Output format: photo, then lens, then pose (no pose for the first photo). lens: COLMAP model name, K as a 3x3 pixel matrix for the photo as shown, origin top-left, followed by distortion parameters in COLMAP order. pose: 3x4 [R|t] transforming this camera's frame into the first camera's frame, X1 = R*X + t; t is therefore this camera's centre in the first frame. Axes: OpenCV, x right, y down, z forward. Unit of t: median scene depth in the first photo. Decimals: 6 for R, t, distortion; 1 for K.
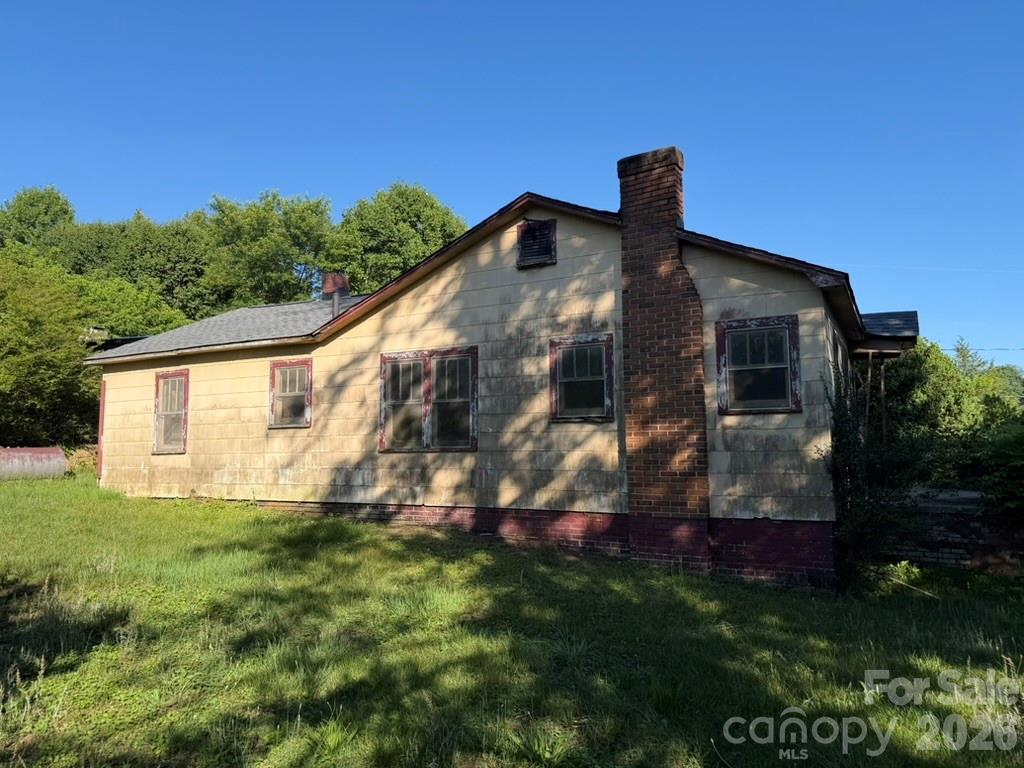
lens RADIAL K [[718.8, 0, 512.1], [0, 718.8, 388.6], [0, 0, 1]] dist [0.027090, -0.036556]
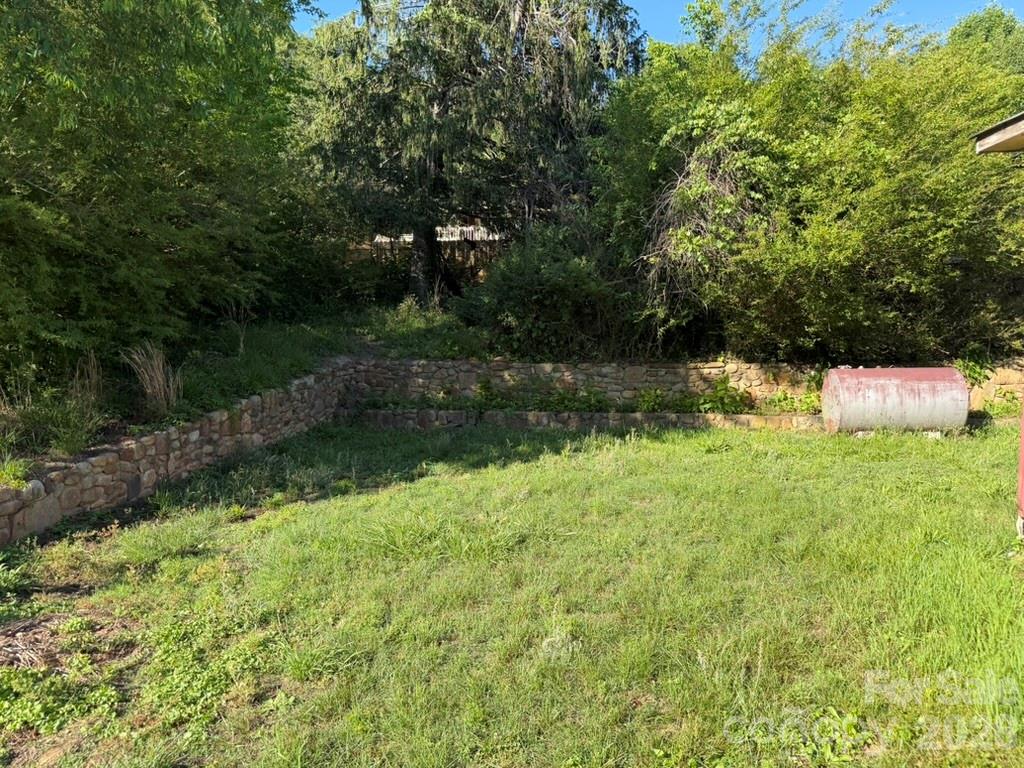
lens RADIAL K [[718.8, 0, 512.9], [0, 718.8, 390.0], [0, 0, 1]] dist [0.027090, -0.036556]
pose [[0.397350, 0.084077, -0.913807, -0.294449], [0.072577, 0.989795, 0.122627, 0.012224], [0.914792, -0.115048, 0.387193, 0.531441]]
